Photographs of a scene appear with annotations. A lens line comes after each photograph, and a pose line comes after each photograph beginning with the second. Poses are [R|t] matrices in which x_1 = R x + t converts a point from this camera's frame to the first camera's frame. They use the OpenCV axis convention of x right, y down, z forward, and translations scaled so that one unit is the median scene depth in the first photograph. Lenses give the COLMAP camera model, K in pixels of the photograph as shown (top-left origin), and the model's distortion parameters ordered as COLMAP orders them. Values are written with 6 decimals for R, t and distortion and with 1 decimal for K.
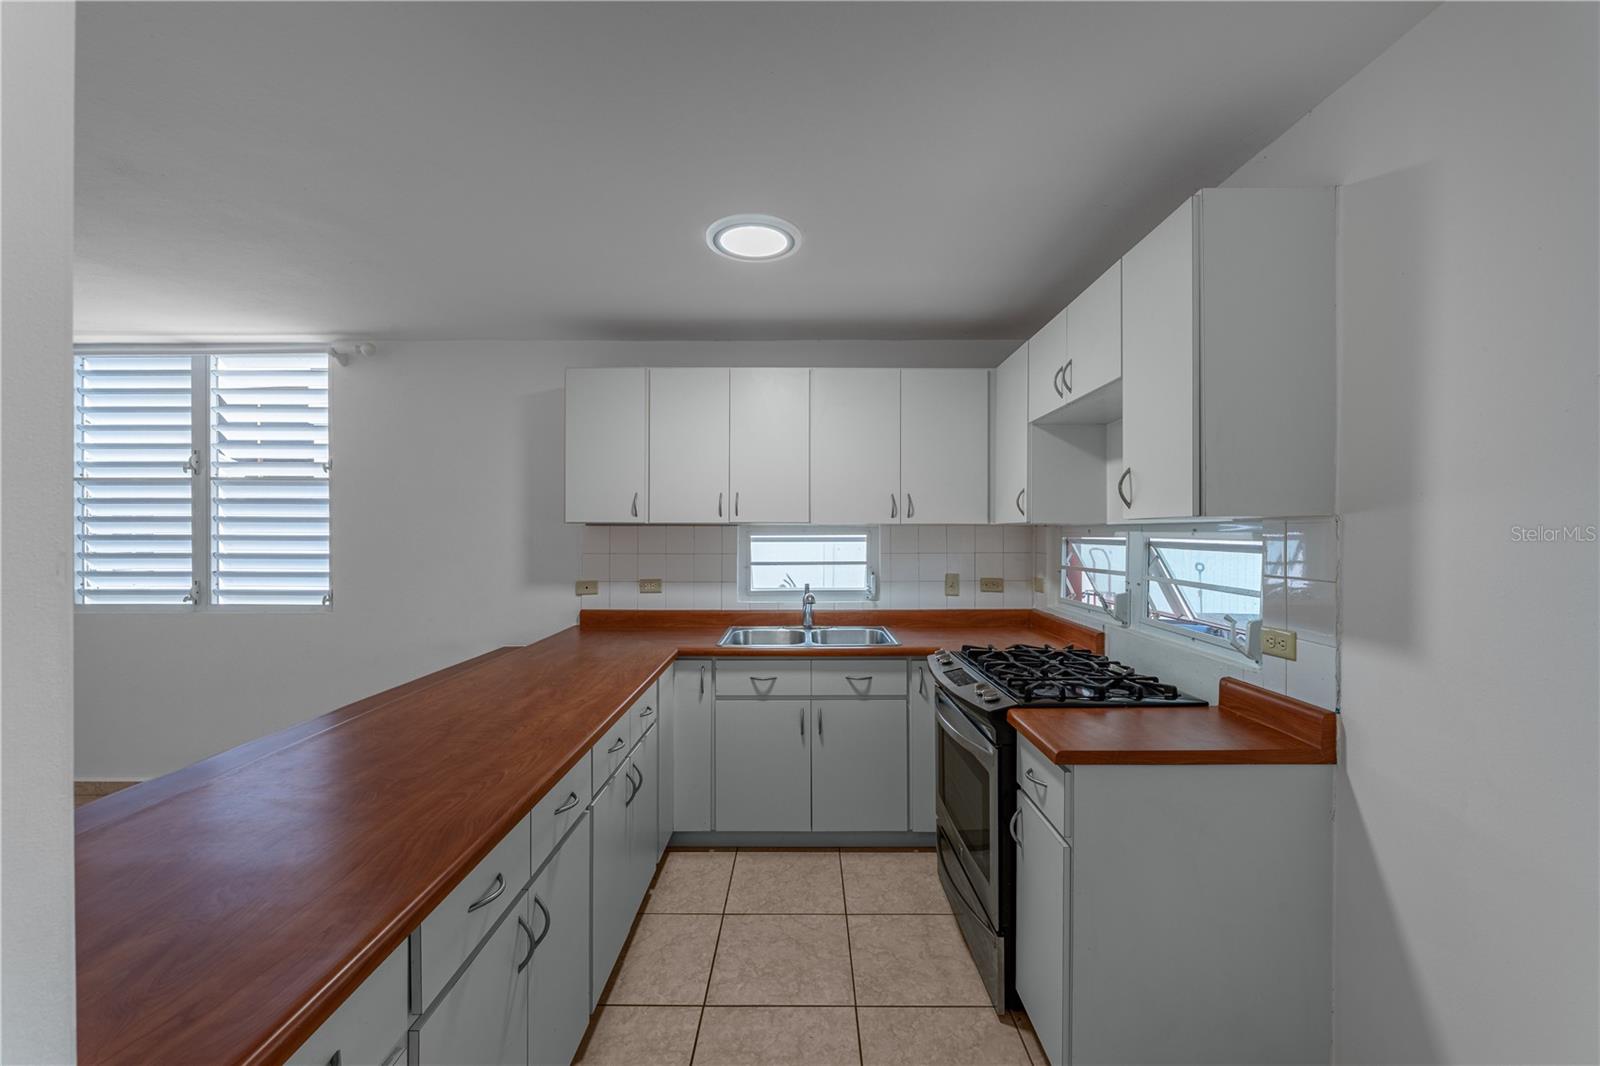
lens RADIAL K [[647.7, 0, 810.3], [0, 647.7, 527.6], [0, 0, 1]] dist [-0.002258, 0.000570]
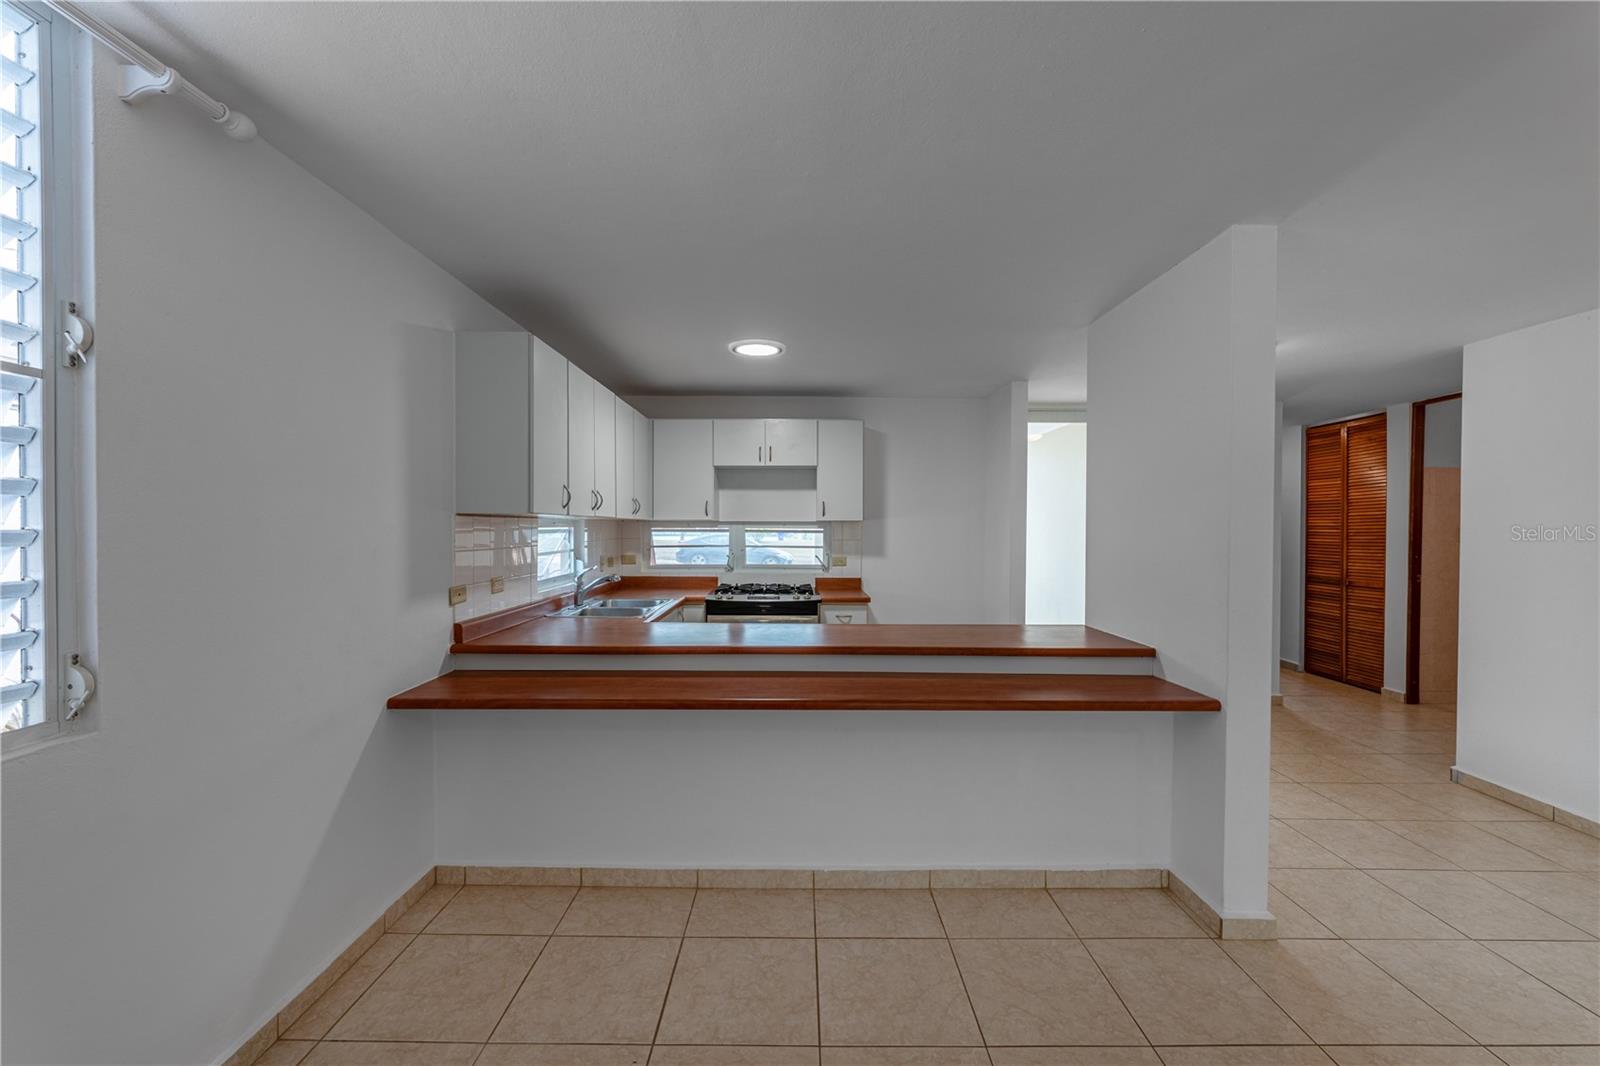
lens RADIAL K [[647.7, 0, 801.6], [0, 647.7, 537.0], [0, 0, 1]] dist [-0.002258, 0.000570]
pose [[-0.004870, -0.016275, 0.999856, -1.117733], [-0.002943, 0.999863, 0.016261, 0.008459], [-0.999984, -0.002863, -0.004917, 0.581102]]
